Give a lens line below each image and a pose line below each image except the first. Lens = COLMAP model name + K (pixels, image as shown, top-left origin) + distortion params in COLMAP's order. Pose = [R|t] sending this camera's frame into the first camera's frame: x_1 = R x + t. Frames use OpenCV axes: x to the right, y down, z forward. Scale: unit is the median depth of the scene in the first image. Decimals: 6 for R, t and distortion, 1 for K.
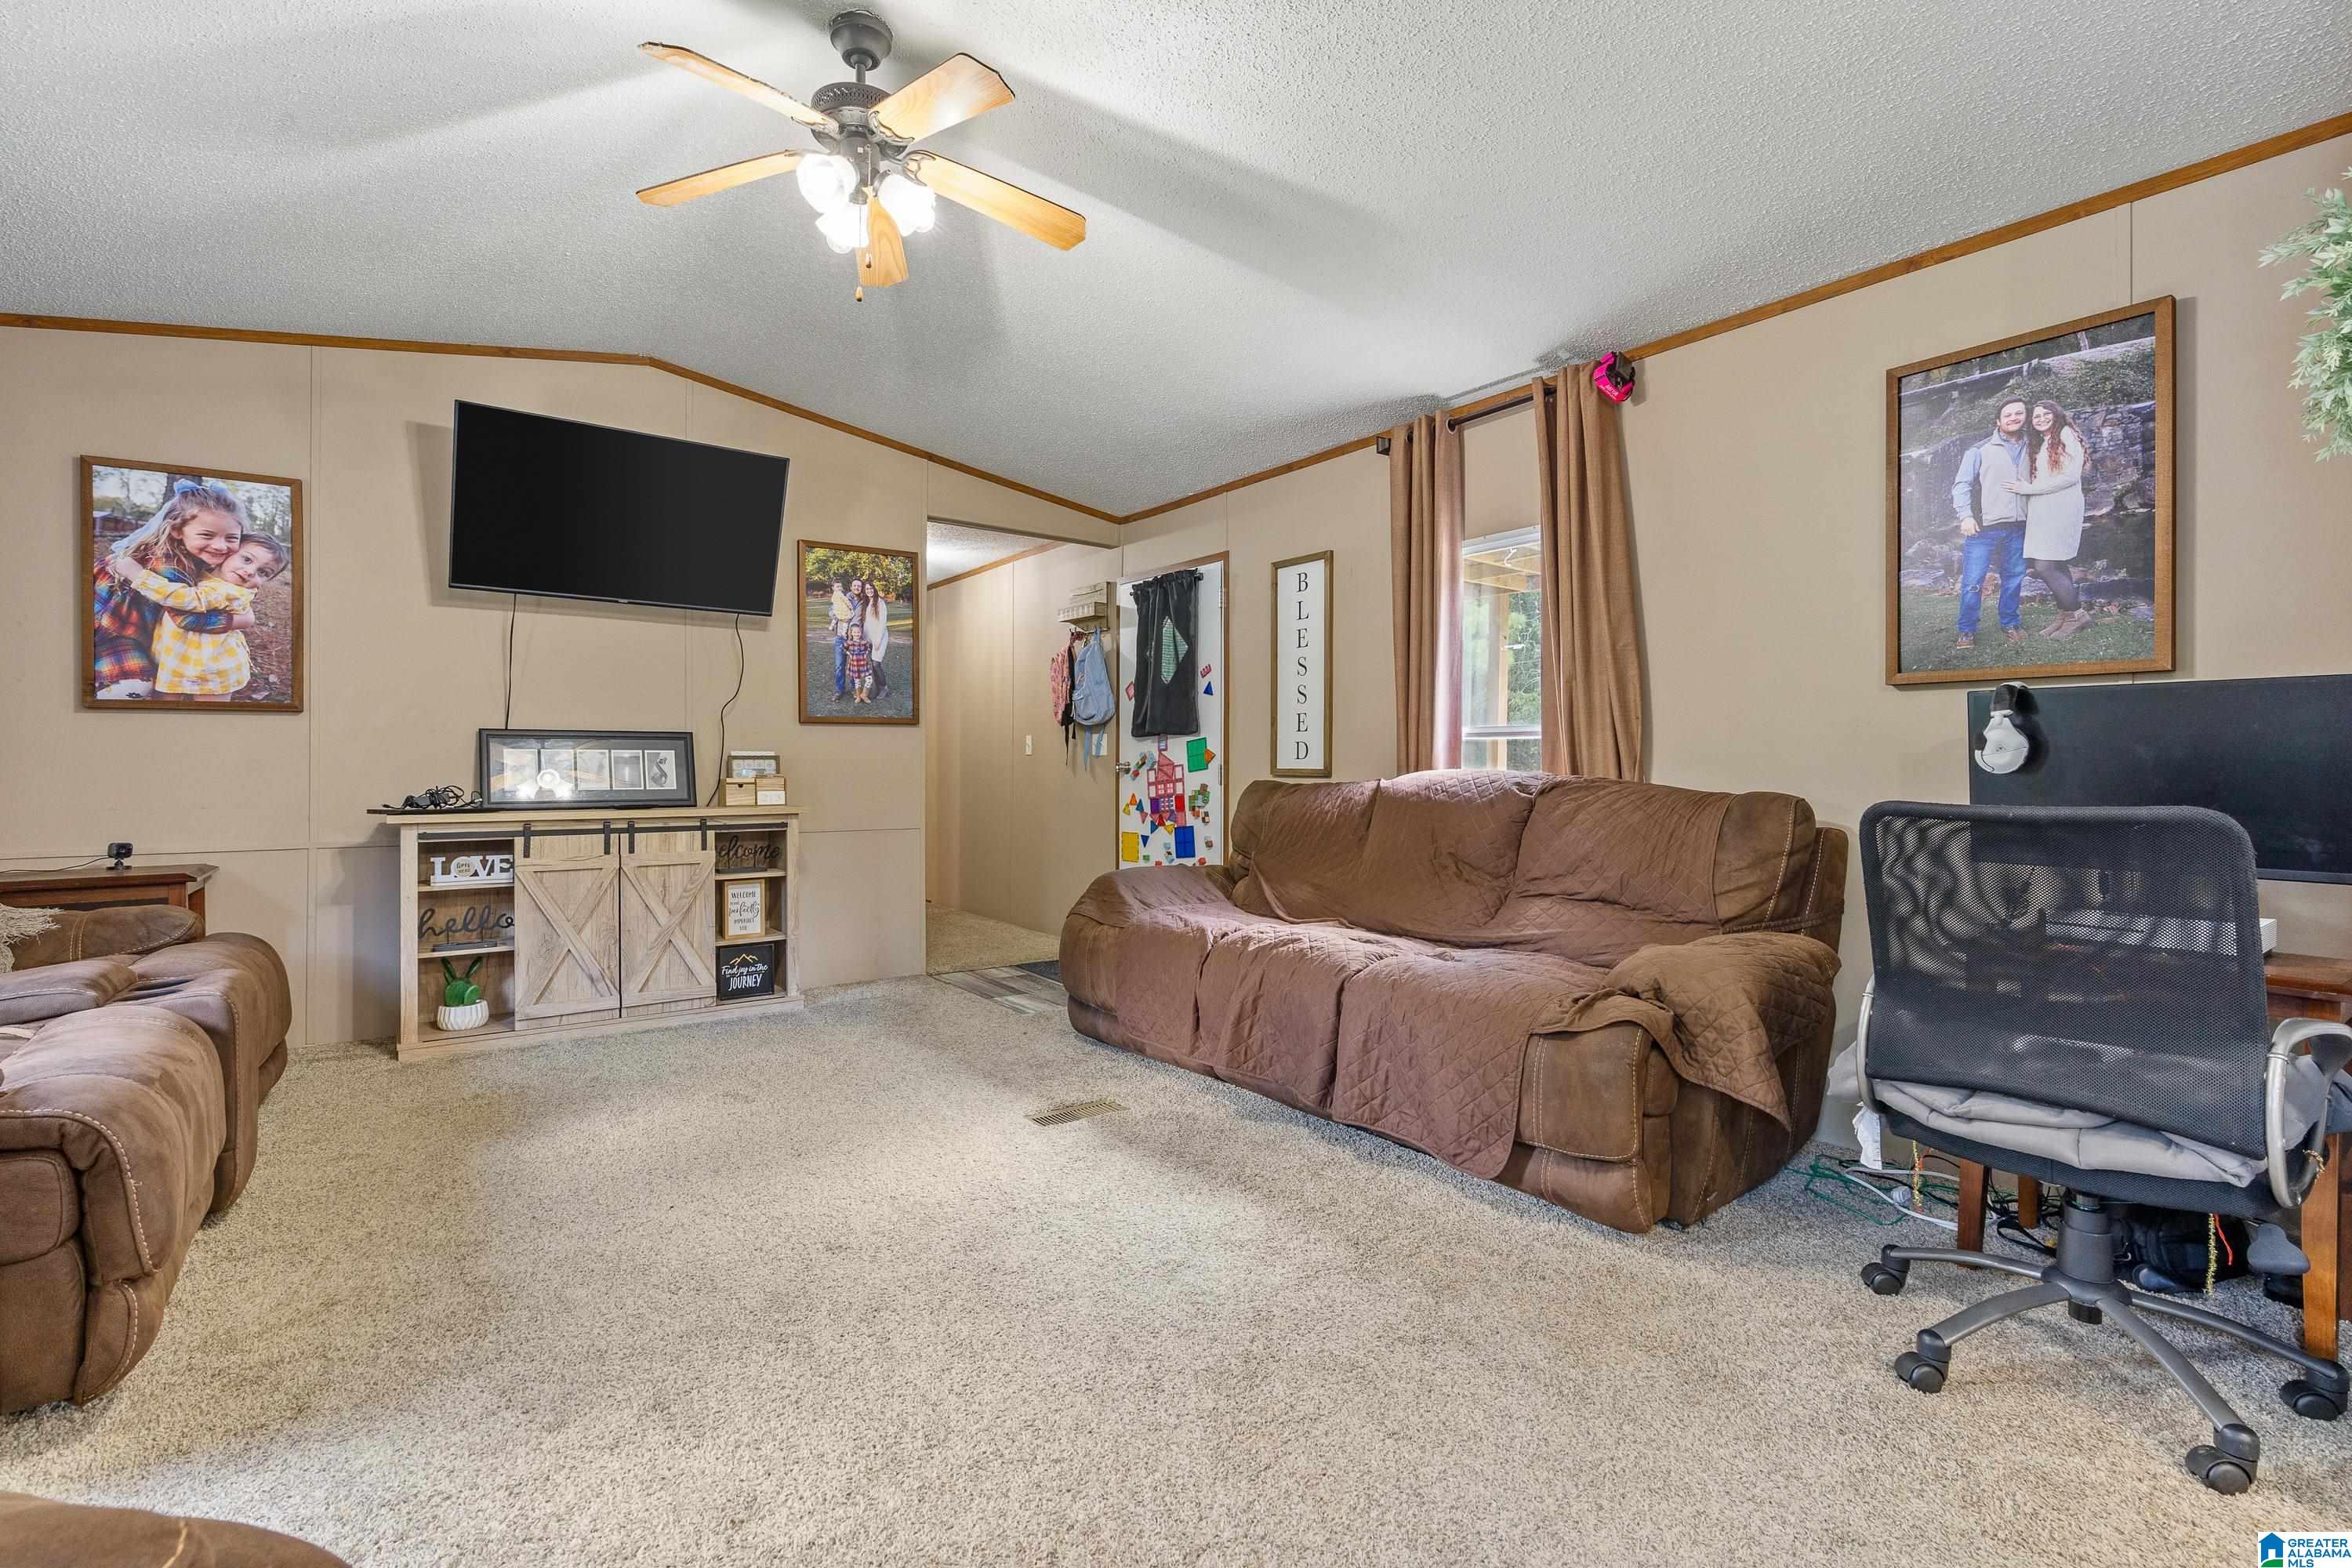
lens RADIAL K [[1101.2, 0, 1174.2], [0, 1101.2, 769.8], [0, 0, 1]] dist [-0.014627, 0.001291]
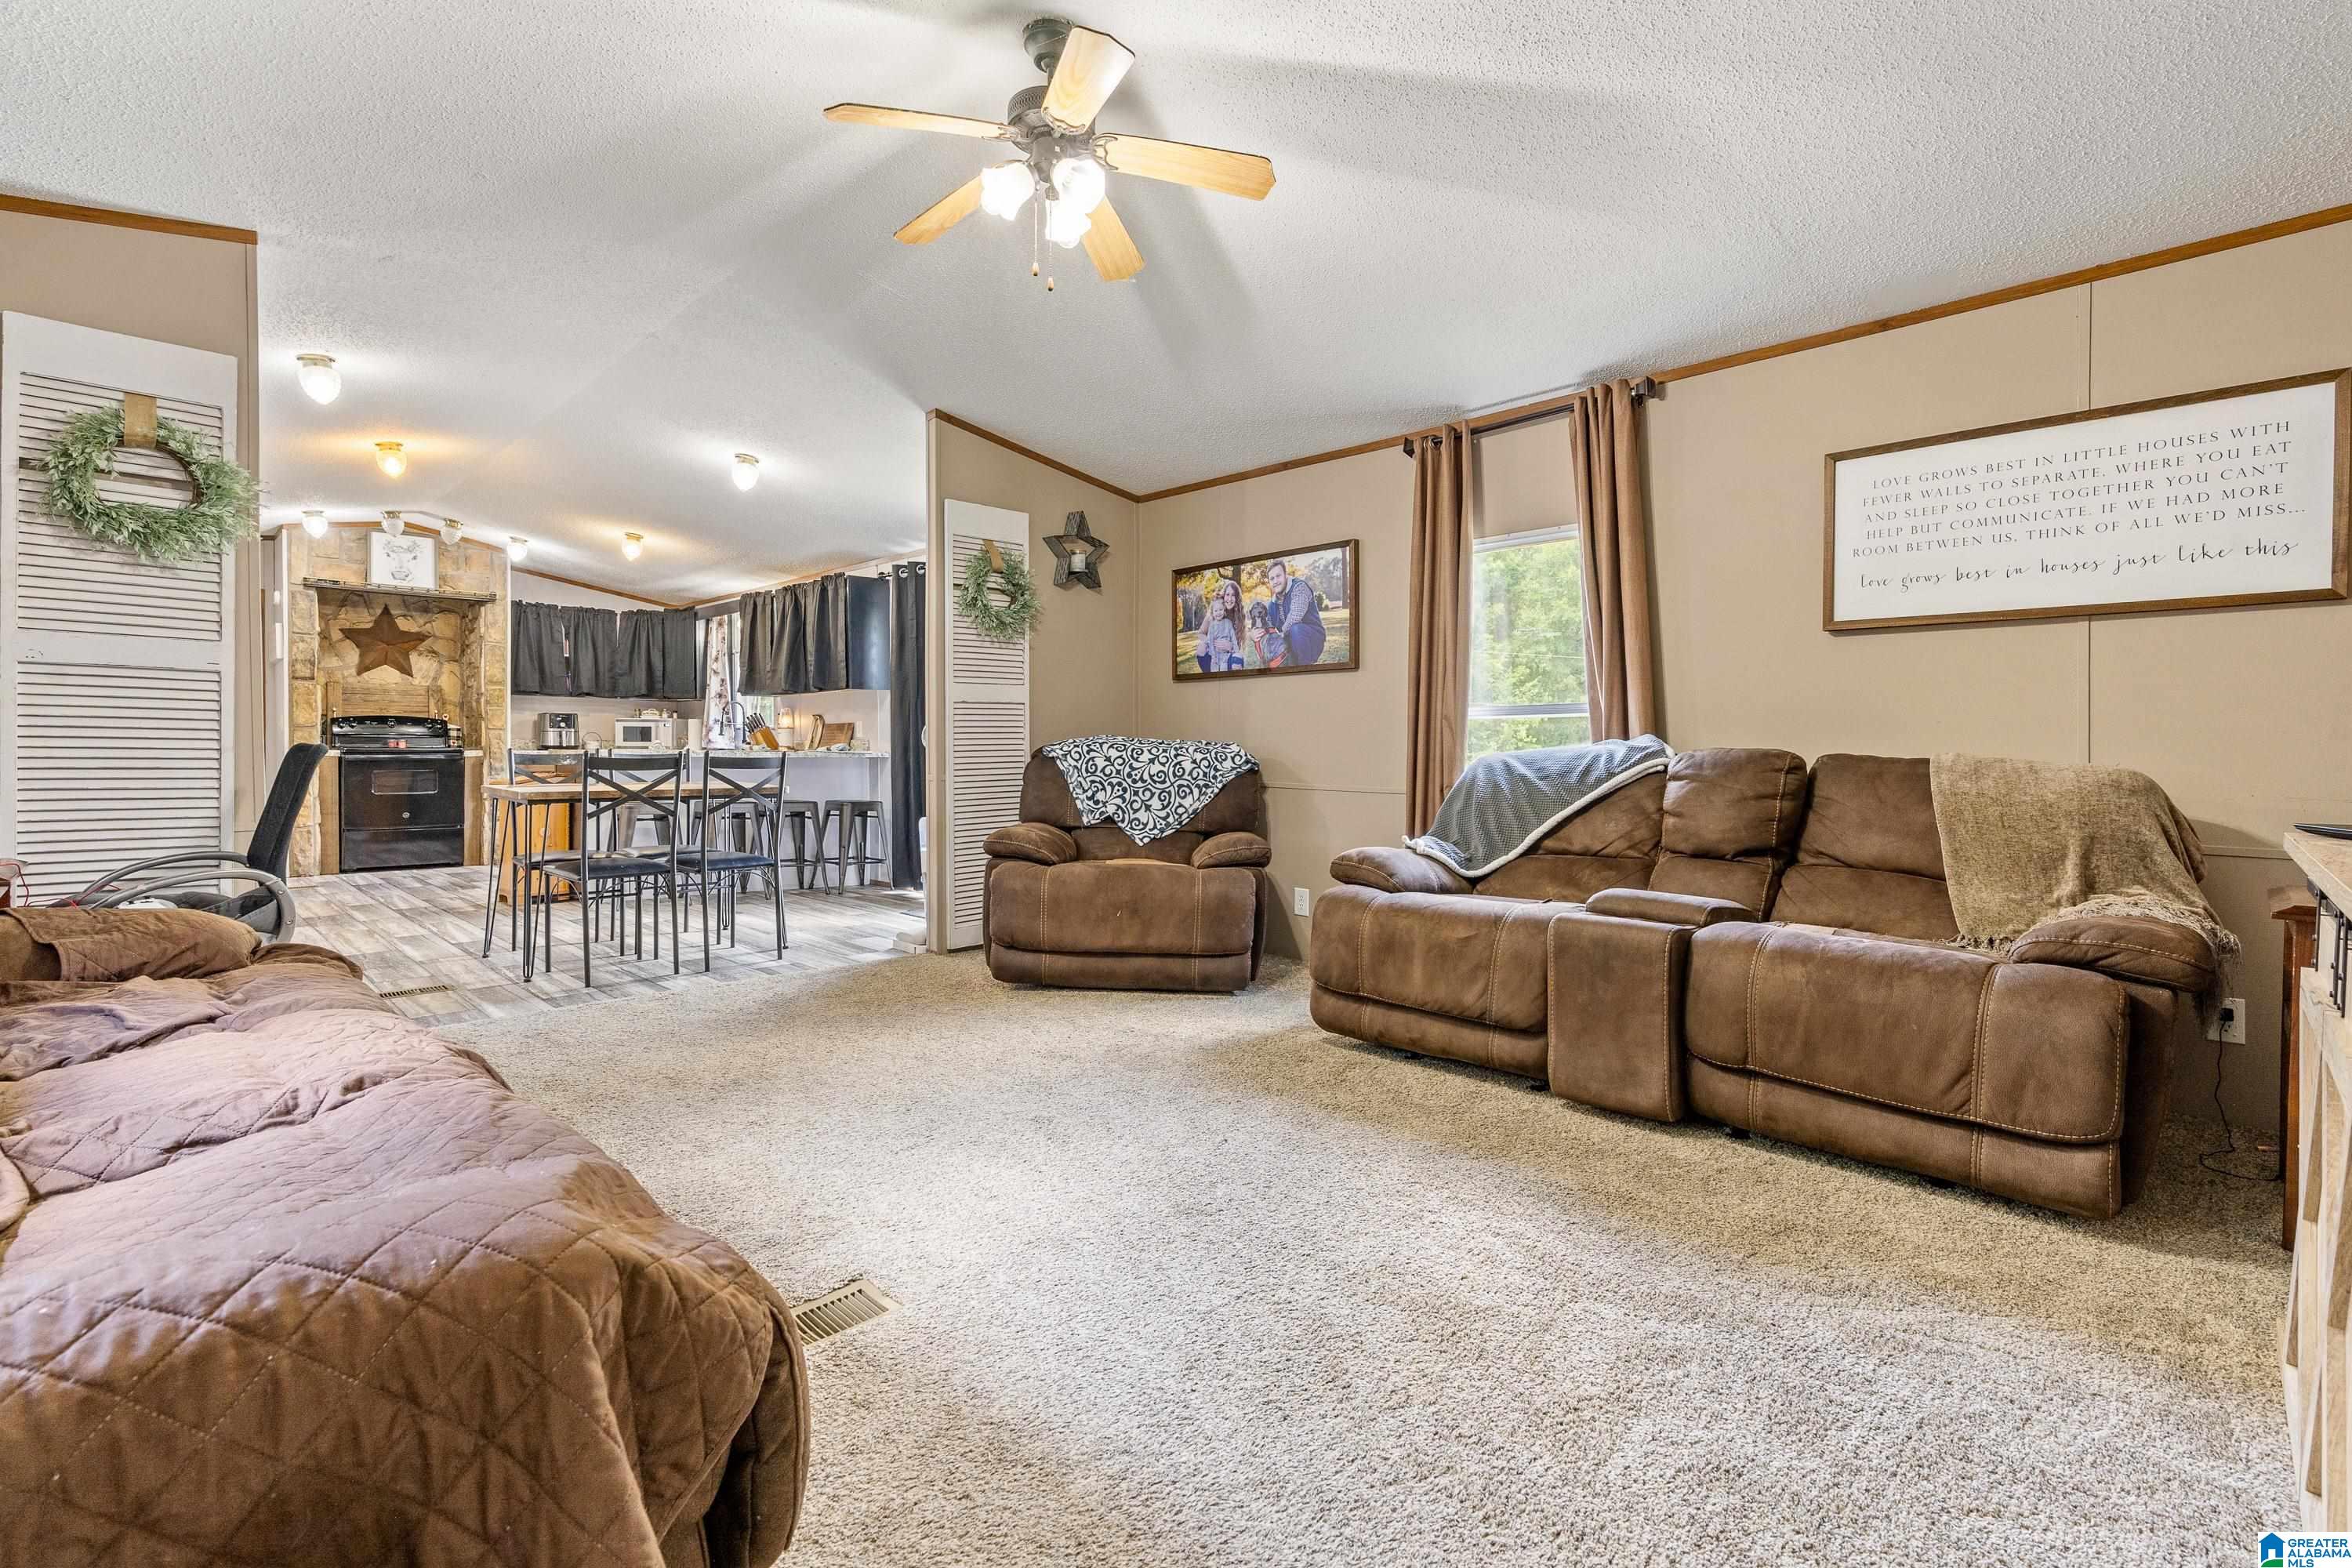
lens RADIAL K [[1101.2, 0, 1175.2], [0, 1101.2, 770.2], [0, 0, 1]] dist [-0.014627, 0.001291]
pose [[-0.994173, -0.008786, -0.107438, -0.210353], [-0.011150, 0.999708, 0.021424, 0.012200], [0.107218, 0.022497, -0.993981, 1.427432]]
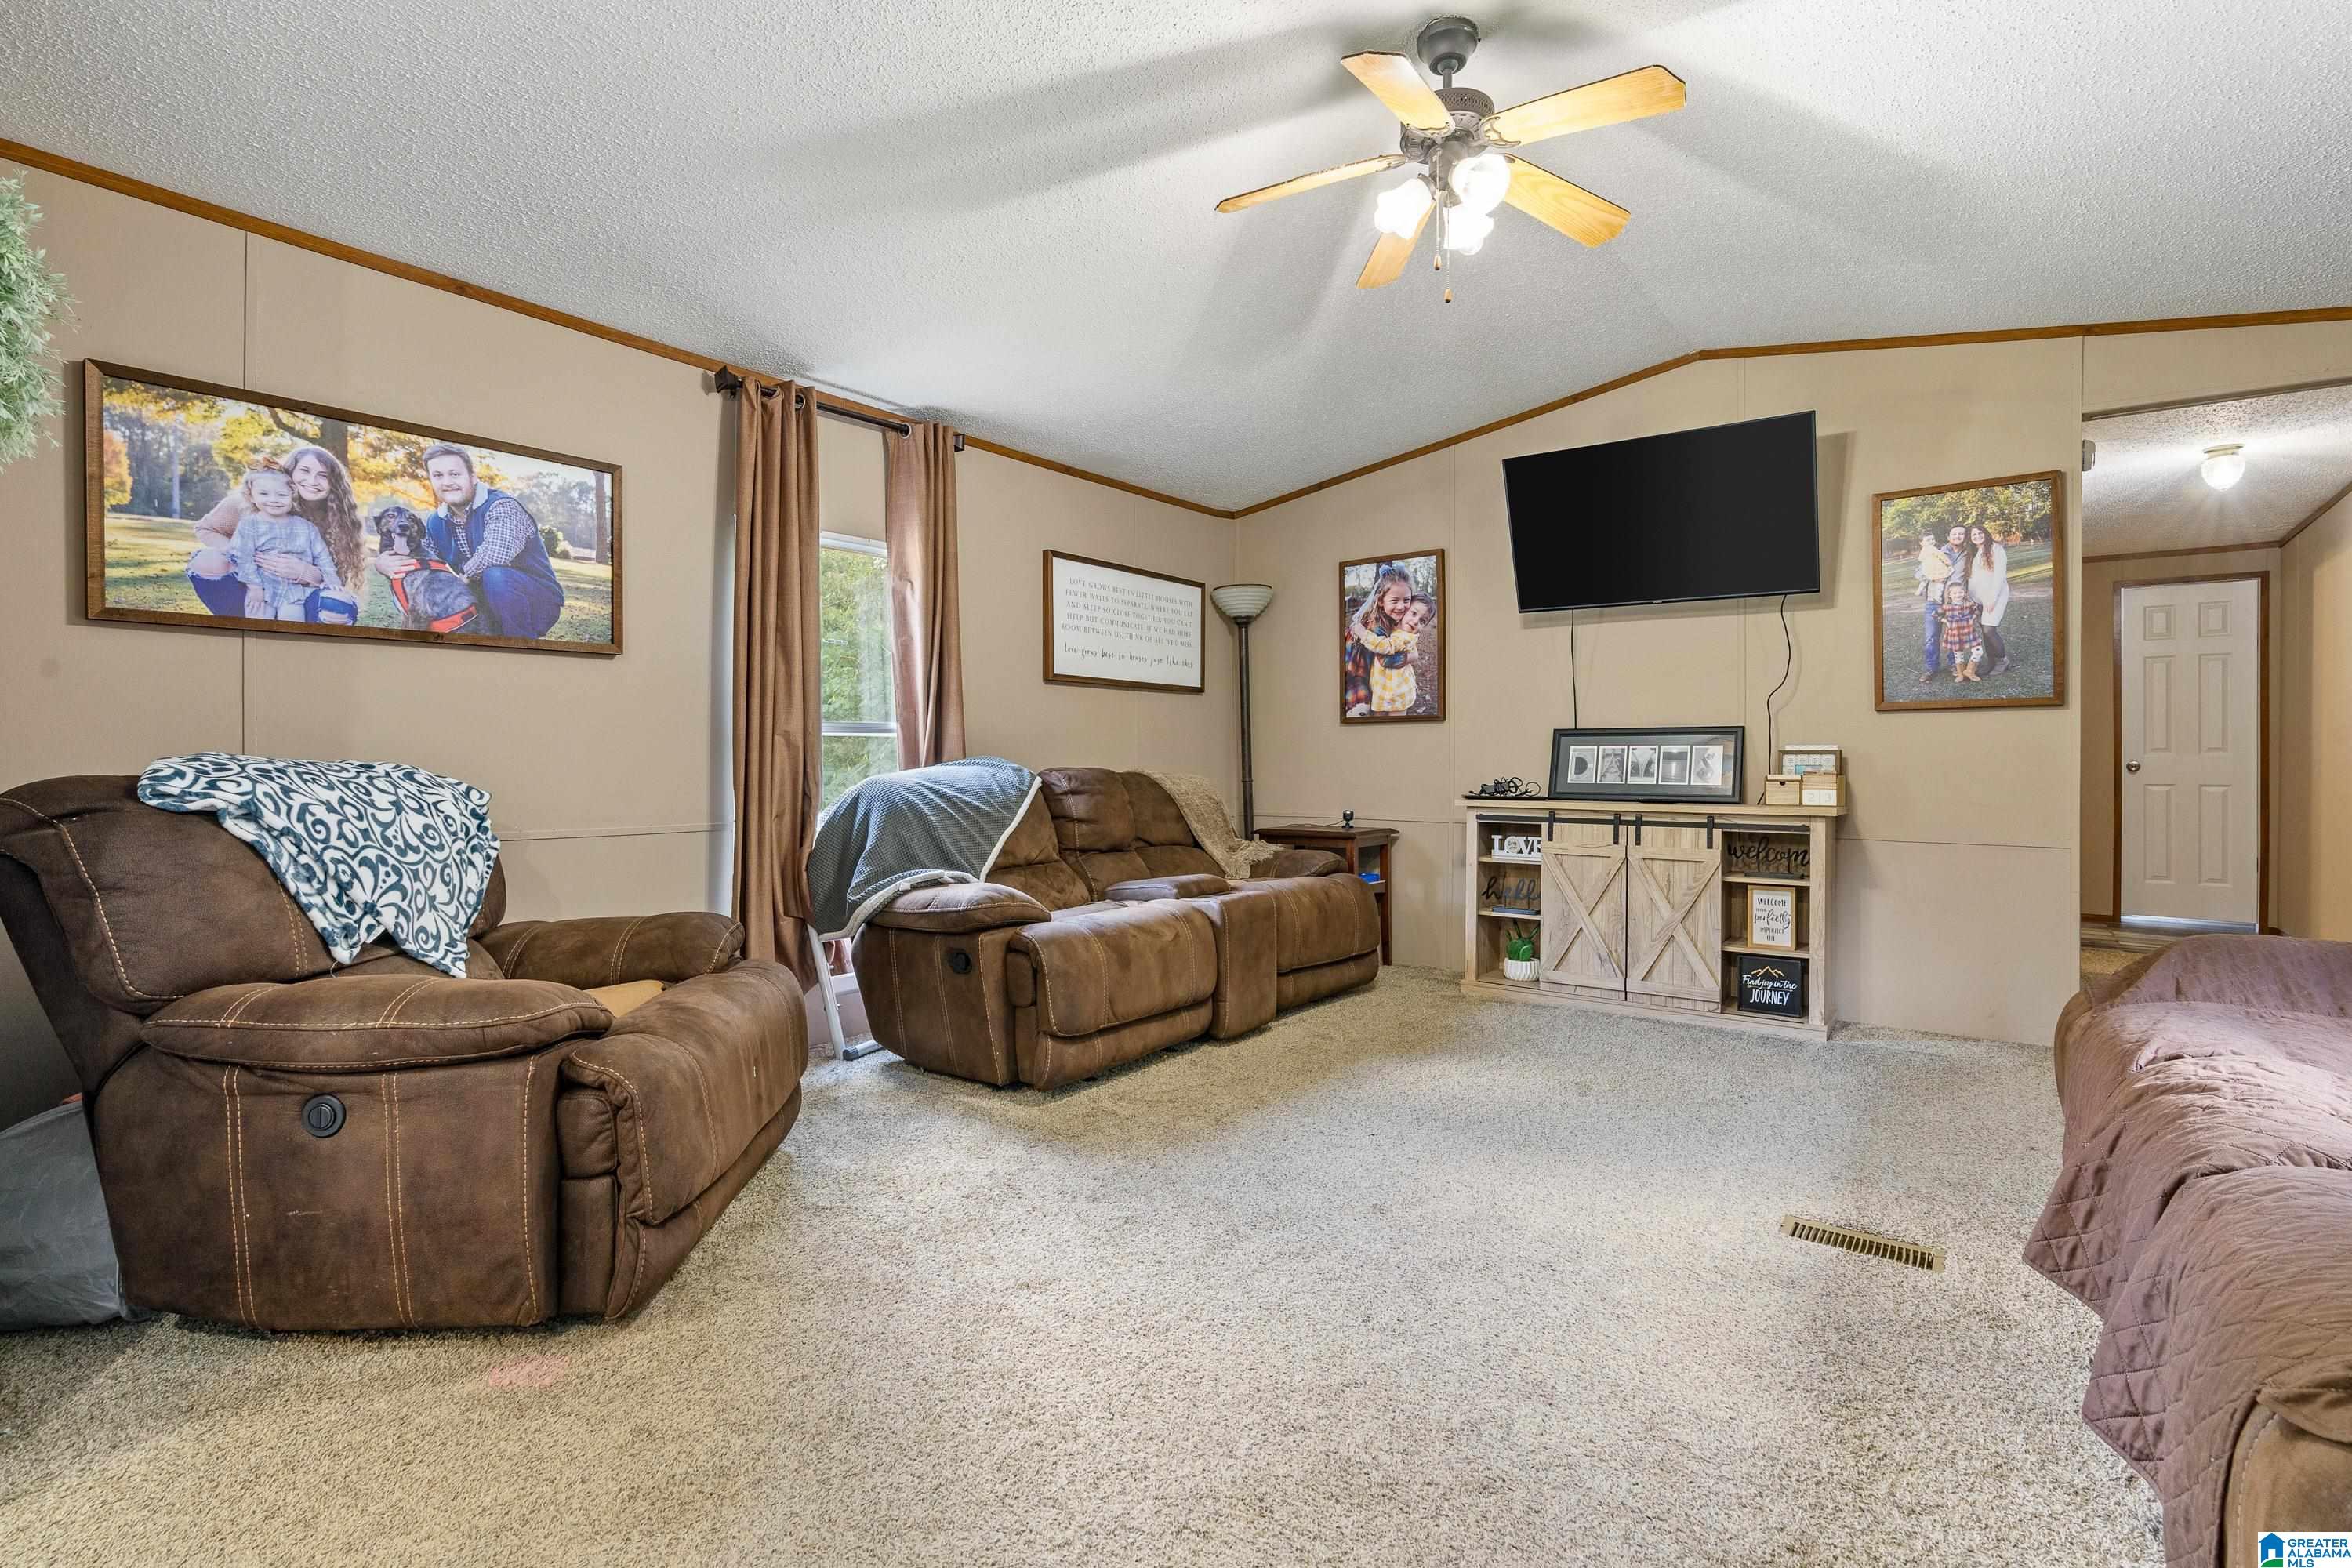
lens RADIAL K [[1101.2, 0, 1184.7], [0, 1101.2, 771.5], [0, 0, 1]] dist [-0.014627, 0.001291]
pose [[0.257282, 0.009599, -0.966289, 0.429644], [-0.006425, 0.999946, 0.008223, 0.000567], [0.966315, 0.004093, 0.257329, 0.342254]]
